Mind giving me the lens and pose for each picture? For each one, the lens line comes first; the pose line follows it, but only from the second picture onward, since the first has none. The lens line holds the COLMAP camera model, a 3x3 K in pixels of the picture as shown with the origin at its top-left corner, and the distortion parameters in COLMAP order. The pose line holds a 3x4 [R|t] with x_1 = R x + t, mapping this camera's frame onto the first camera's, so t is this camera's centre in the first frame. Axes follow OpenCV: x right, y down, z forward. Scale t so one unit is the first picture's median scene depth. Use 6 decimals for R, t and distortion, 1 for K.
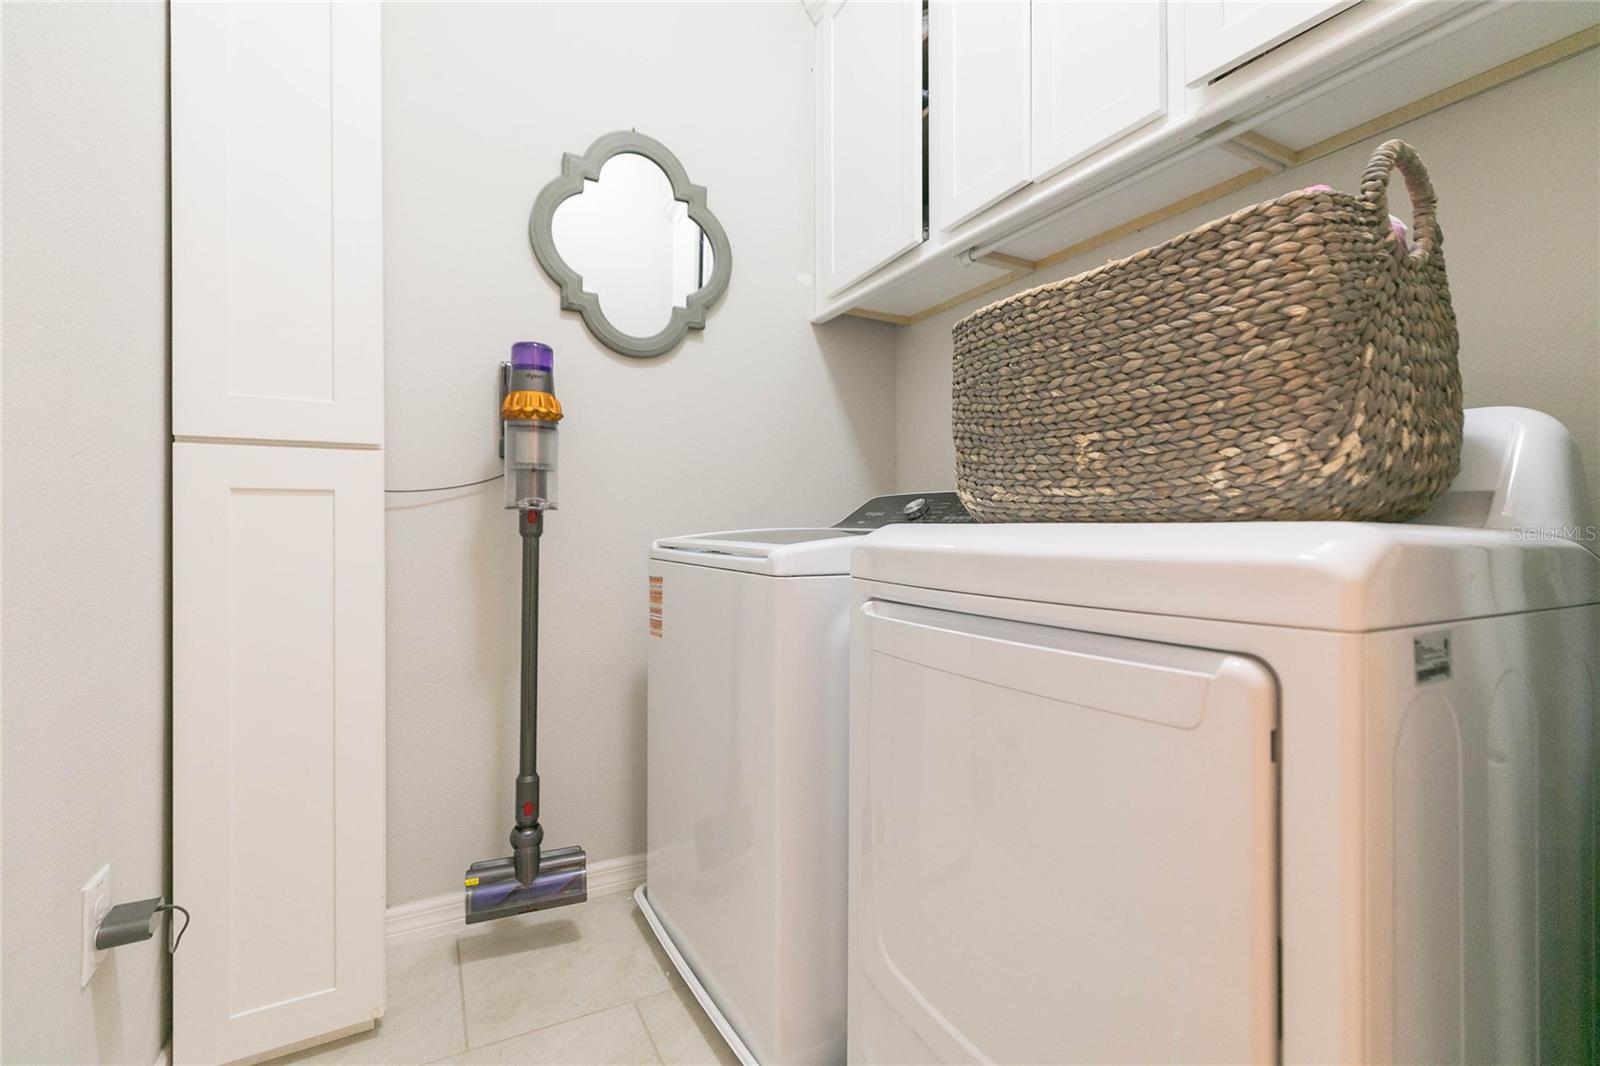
lens RADIAL K [[724.5, 0, 800.0], [0, 724.5, 533.0], [0, 0, 1]] dist [0.002213, -0.000544]
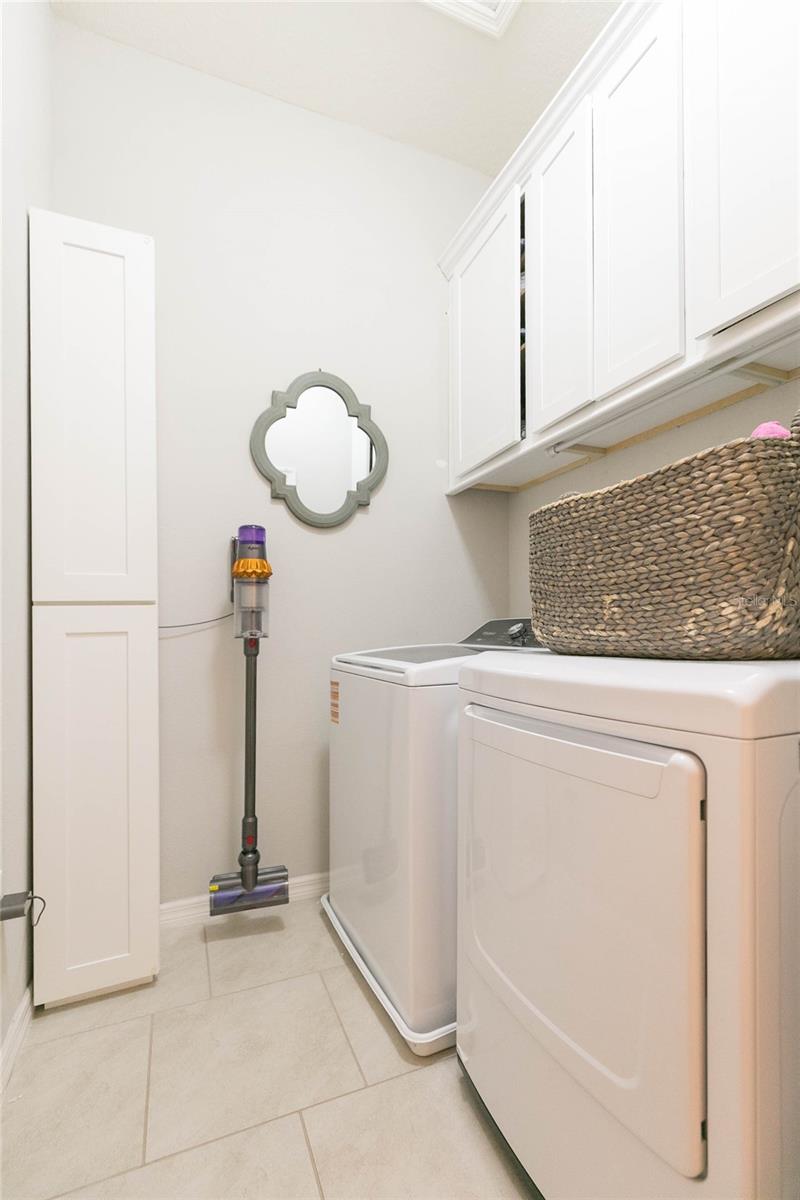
lens RADIAL K [[545.8, 0, 411.4], [0, 545.8, 619.8], [0, 0, 1]] dist [0.000352, -0.000043]
pose [[0.996953, -0.013067, -0.076901, 0.061339], [0.011350, 0.999677, -0.022718, -0.054496], [0.077173, 0.021776, 0.996780, -0.132471]]
